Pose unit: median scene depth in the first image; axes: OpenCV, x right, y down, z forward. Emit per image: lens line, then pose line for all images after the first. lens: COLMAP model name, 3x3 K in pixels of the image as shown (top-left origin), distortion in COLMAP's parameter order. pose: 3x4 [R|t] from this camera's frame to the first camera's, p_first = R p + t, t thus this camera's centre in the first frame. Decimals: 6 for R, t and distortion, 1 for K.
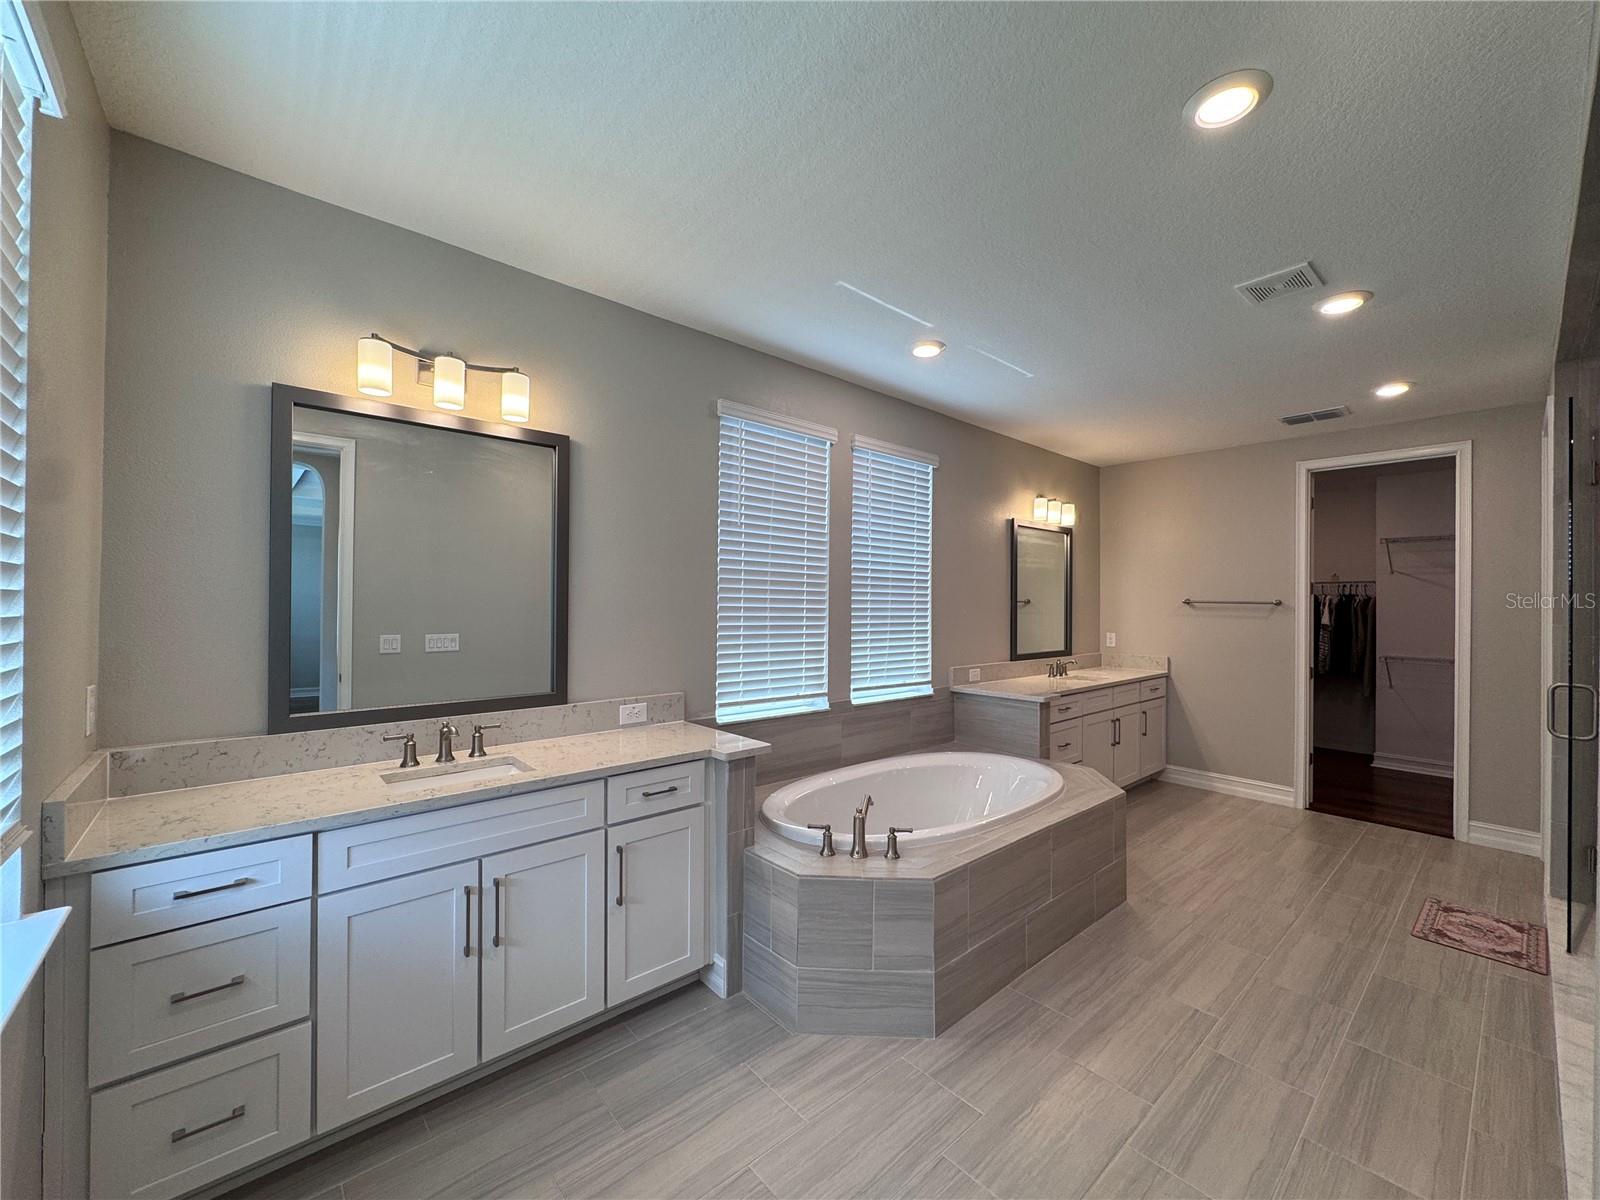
lens RADIAL K [[638.8, 0, 800.0], [0, 638.8, 600.0], [0, 0, 1]] dist [-0.001447, -0.000086]
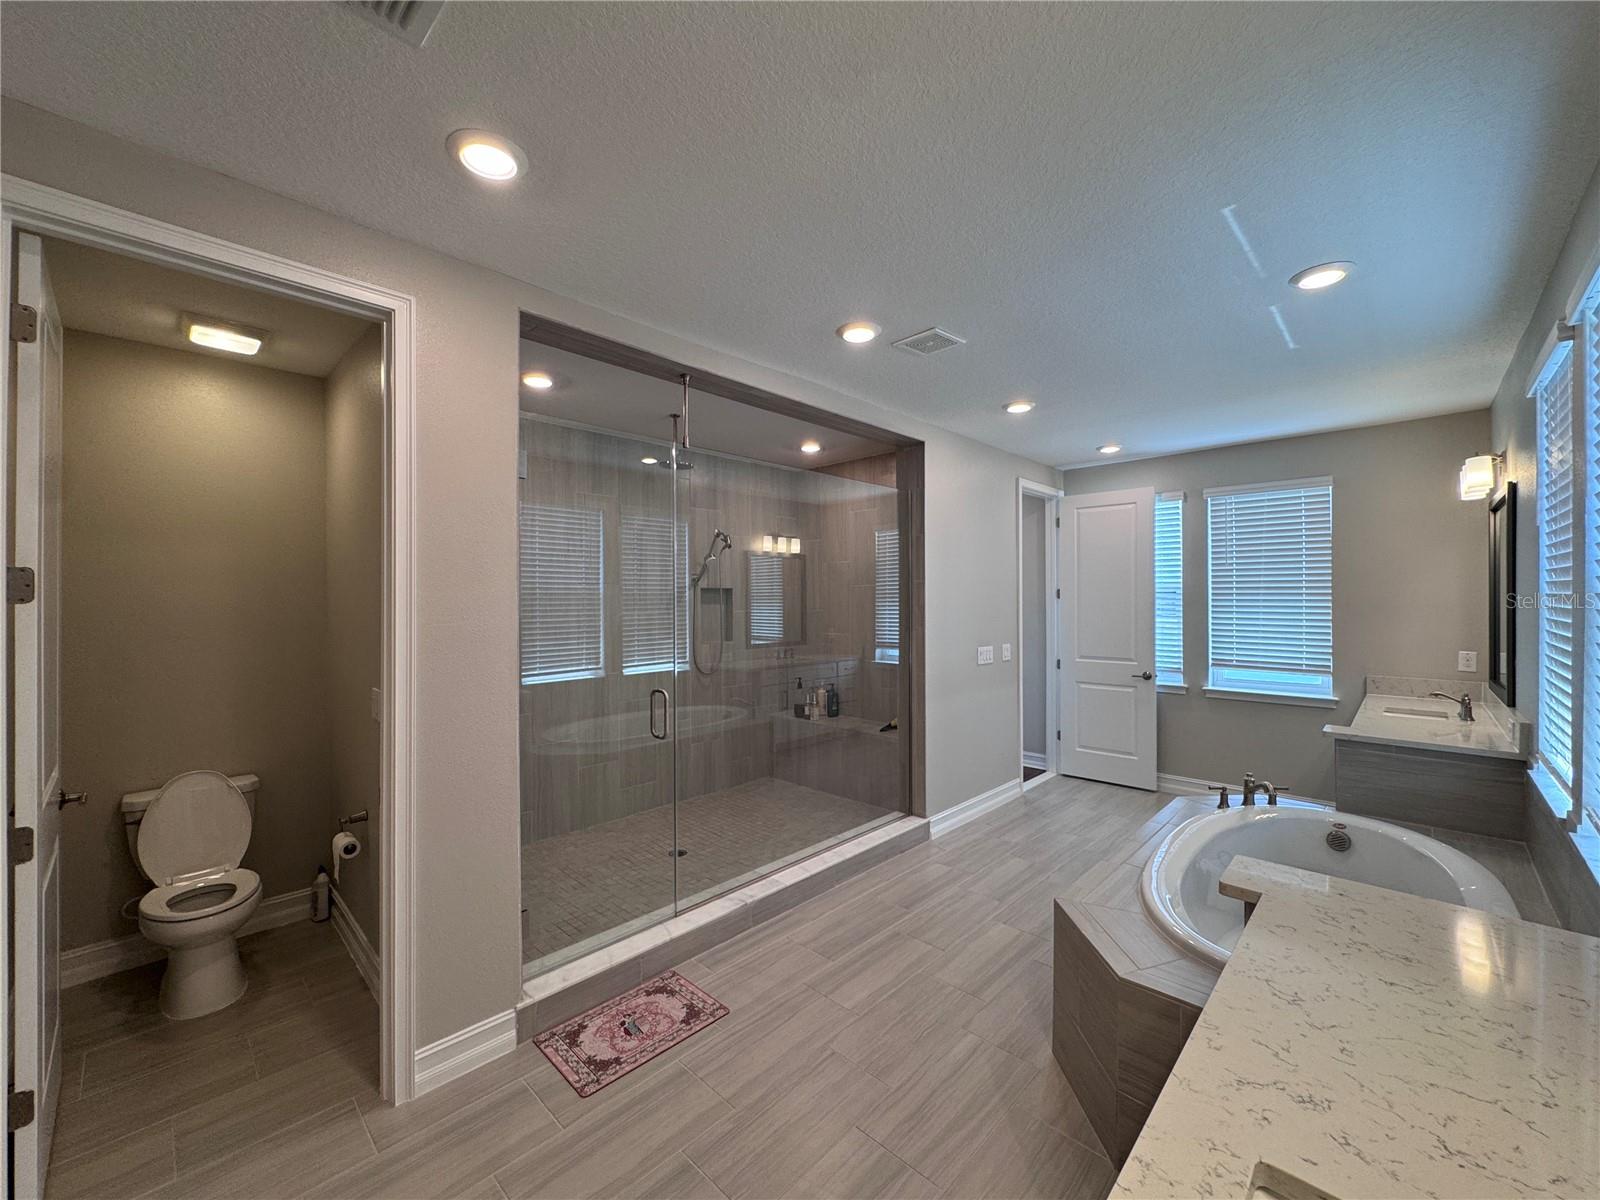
lens RADIAL K [[638.8, 0, 800.0], [0, 638.8, 600.0], [0, 0, 1]] dist [-0.001447, -0.000086]
pose [[-0.996431, -0.005931, -0.084205, 1.143883], [-0.005571, 0.999974, -0.004511, -0.023174], [0.084230, -0.004025, -0.996438, 2.257248]]
